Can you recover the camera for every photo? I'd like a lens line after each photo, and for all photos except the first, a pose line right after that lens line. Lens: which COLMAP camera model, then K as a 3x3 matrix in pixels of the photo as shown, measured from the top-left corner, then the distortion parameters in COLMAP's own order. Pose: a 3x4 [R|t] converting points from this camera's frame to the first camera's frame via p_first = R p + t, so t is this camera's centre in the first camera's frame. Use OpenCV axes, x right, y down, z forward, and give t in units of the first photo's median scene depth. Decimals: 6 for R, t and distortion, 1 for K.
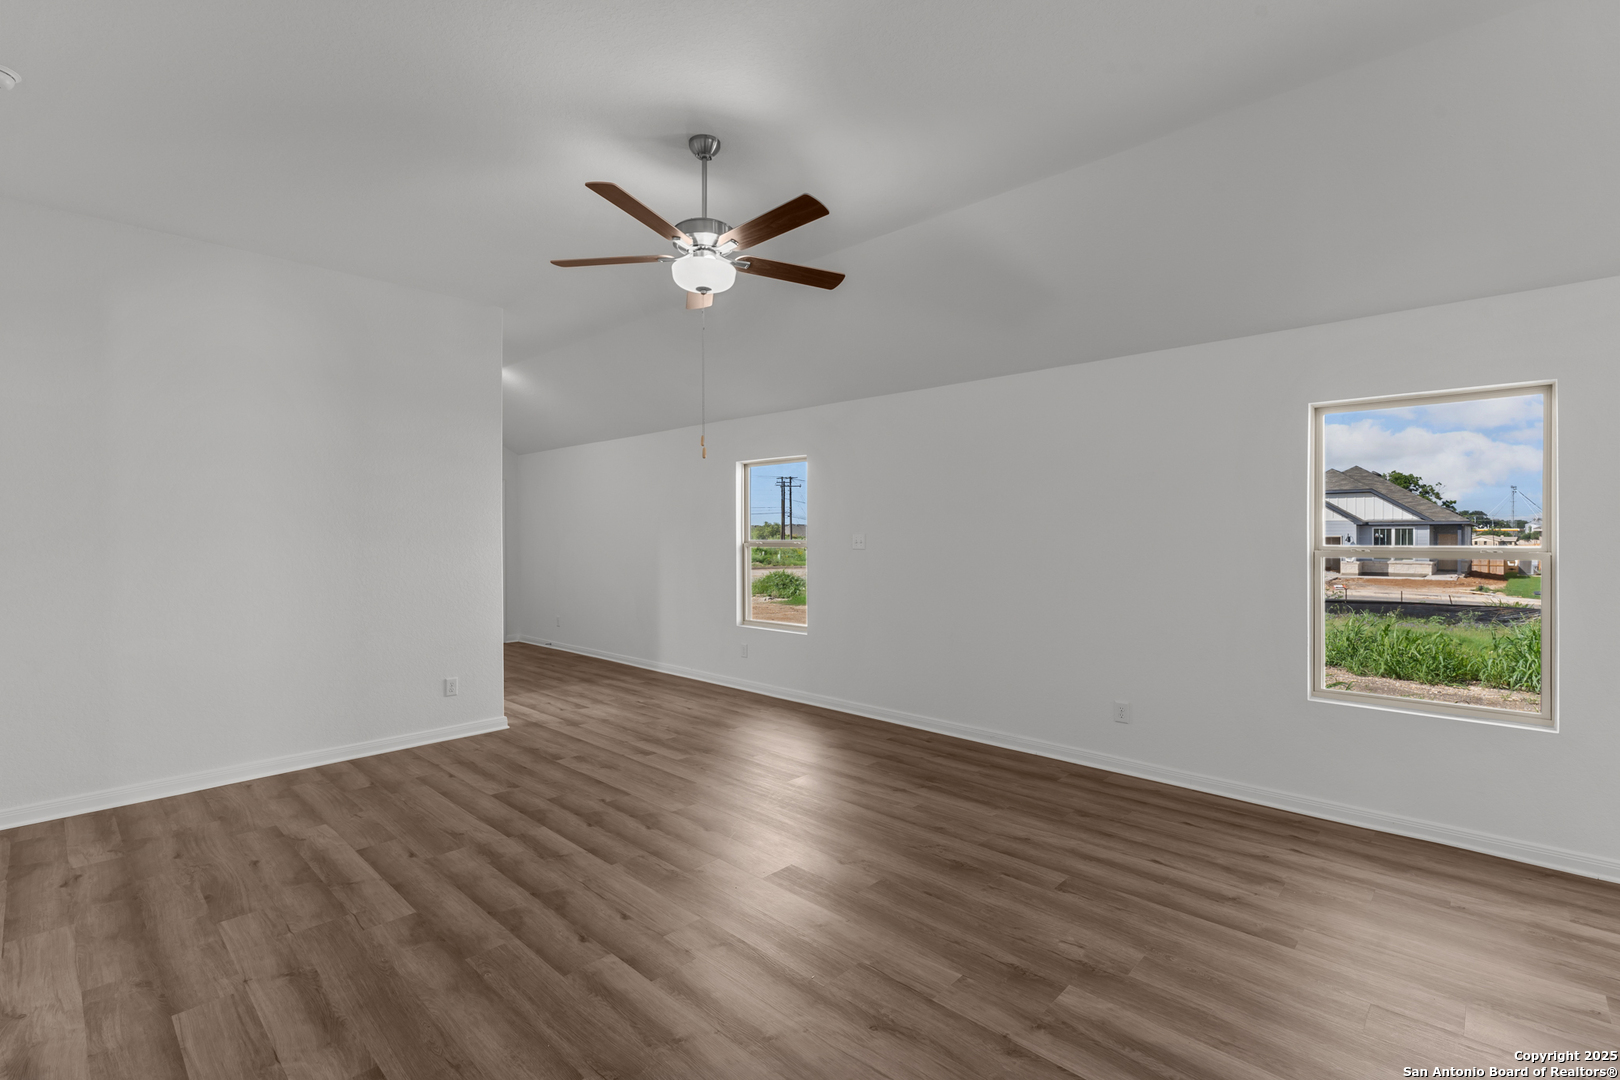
lens RADIAL K [[740.8, 0, 804.8], [0, 740.8, 534.1], [0, 0, 1]] dist [-0.004529, -0.000785]
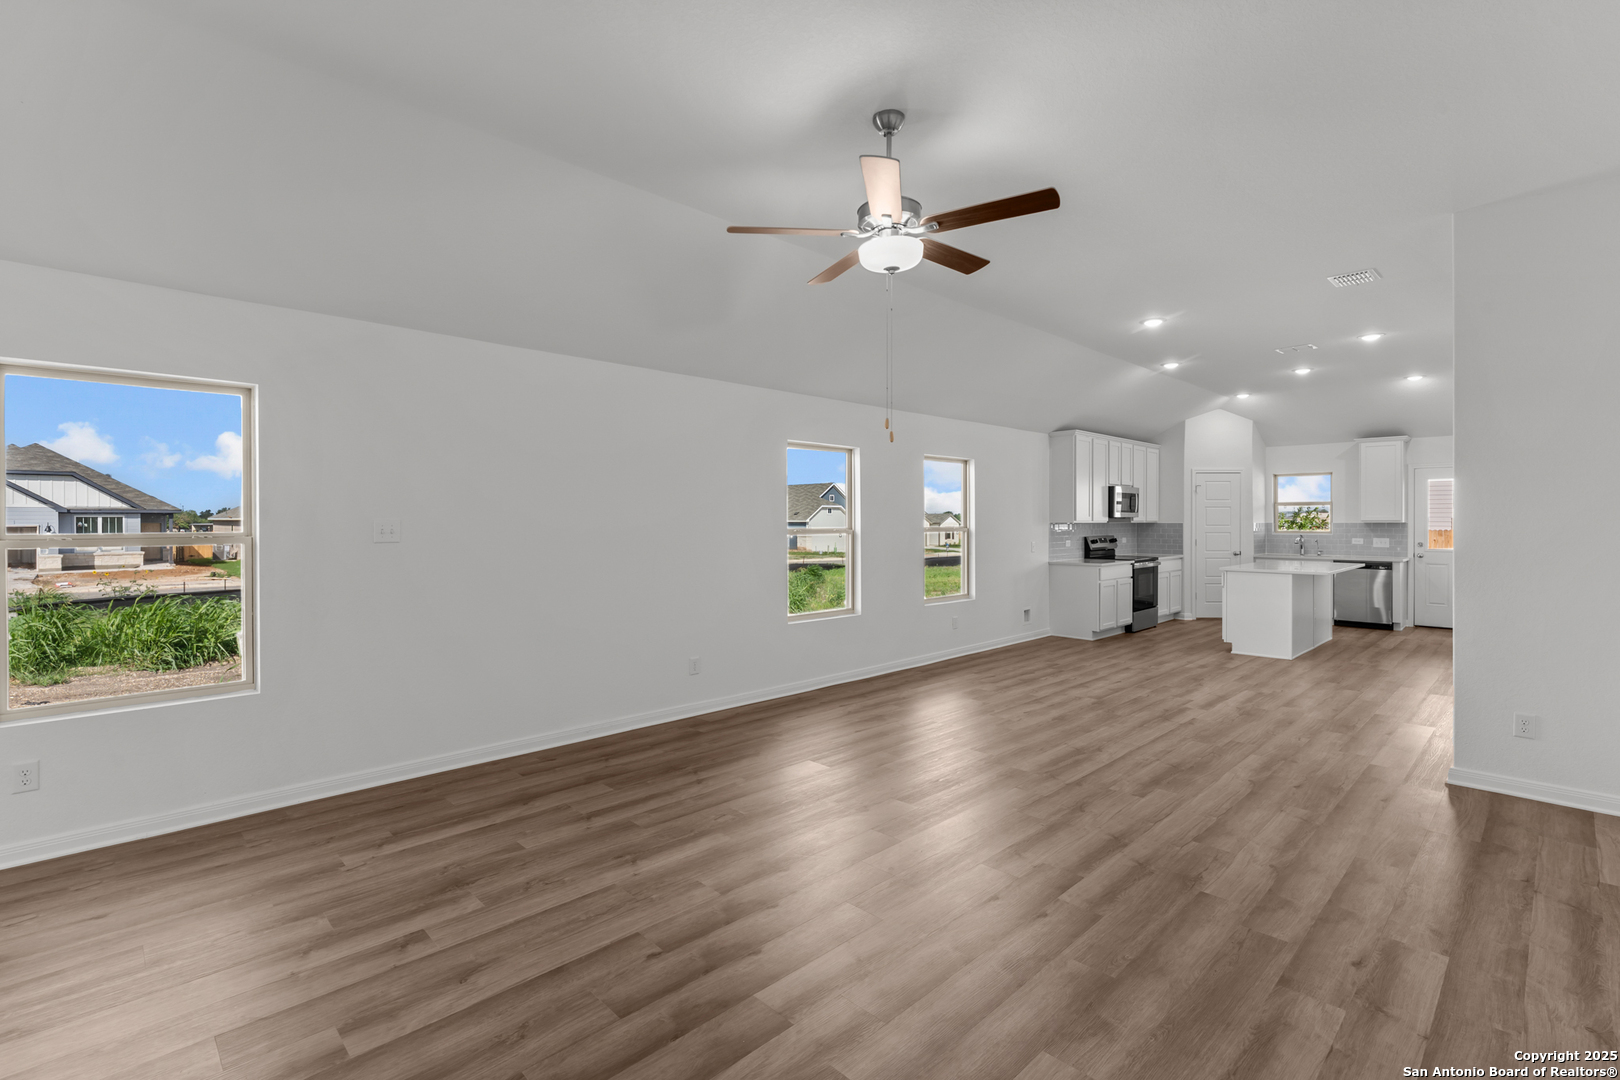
lens RADIAL K [[740.8, 0, 813.1], [0, 740.8, 510.0], [0, 0, 1]] dist [-0.004529, -0.000785]
pose [[0.031047, 0.014849, 0.999408, -0.108011], [0.002528, 0.999885, -0.014935, 0.000101], [-0.999515, 0.002990, 0.031006, 0.103395]]
